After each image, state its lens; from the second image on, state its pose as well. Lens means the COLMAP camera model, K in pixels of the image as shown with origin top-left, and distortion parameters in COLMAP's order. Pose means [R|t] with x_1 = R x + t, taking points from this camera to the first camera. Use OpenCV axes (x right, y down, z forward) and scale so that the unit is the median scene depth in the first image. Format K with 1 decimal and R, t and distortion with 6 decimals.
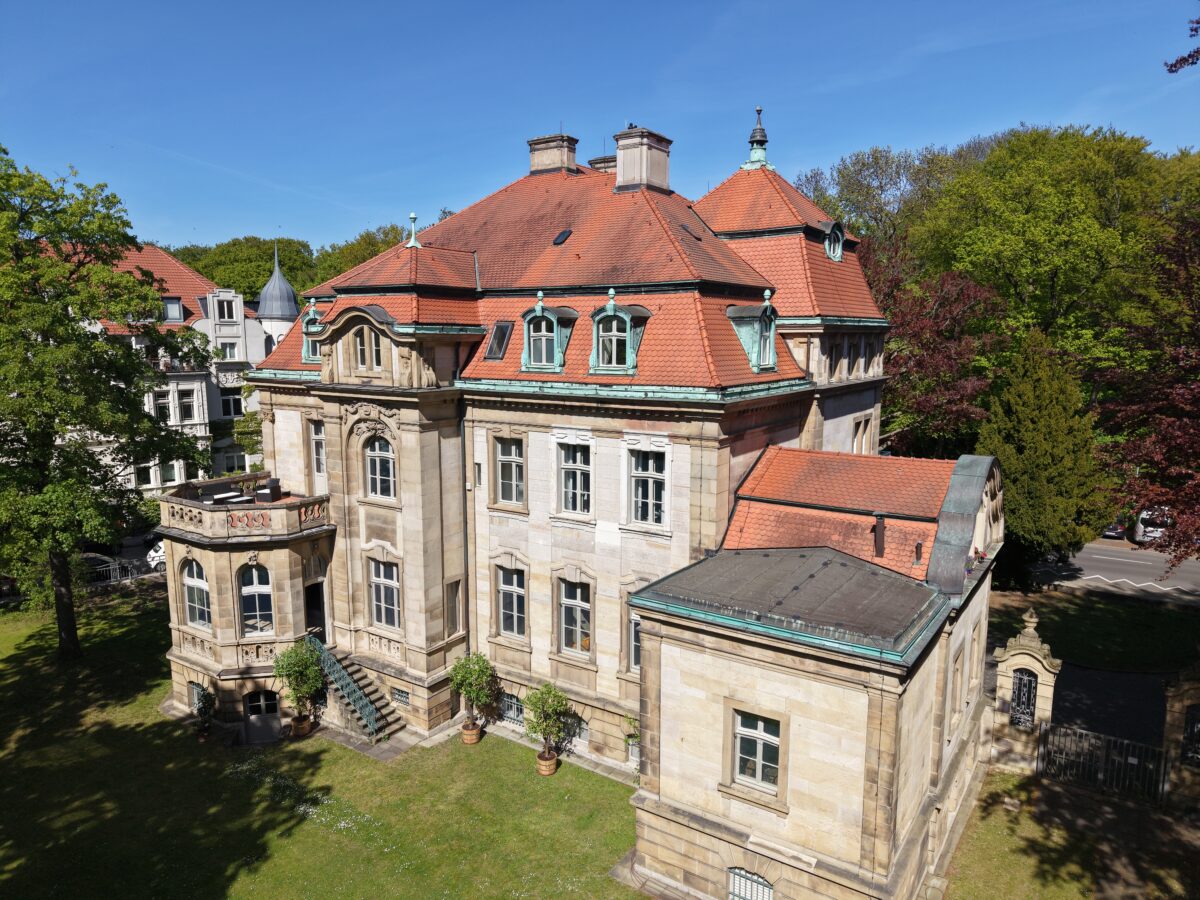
lens RADIAL K [[820.1, 0, 598.7], [0, 820.1, 455.2], [0, 0, 1]] dist [0.010212, -0.004600]
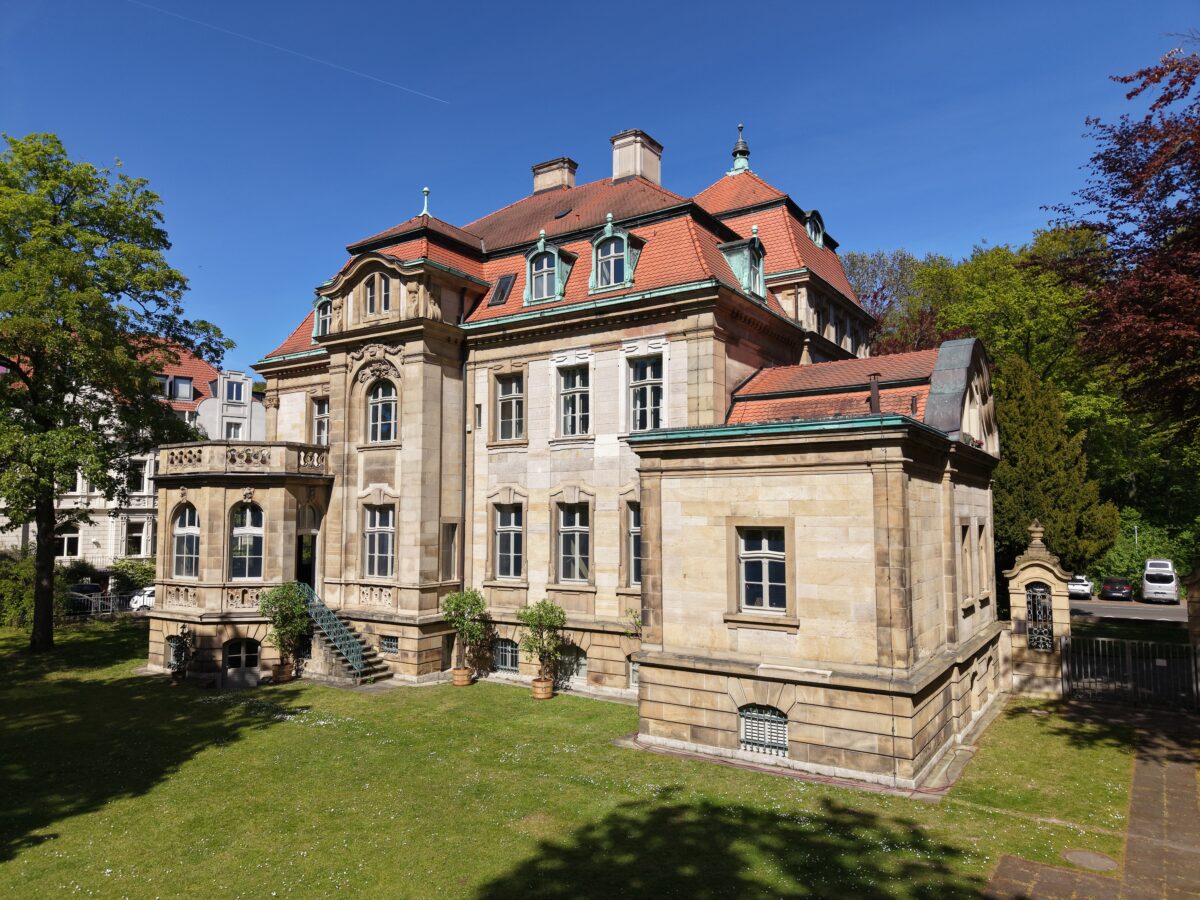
lens RADIAL K [[820.1, 0, 599.4], [0, 820.1, 457.7], [0, 0, 1]] dist [0.010212, -0.004600]
pose [[0.999978, 0.000115, 0.006627, -0.004085], [0.001404, 0.973499, -0.228687, 0.315786], [-0.006477, 0.228692, 0.973477, 0.023217]]
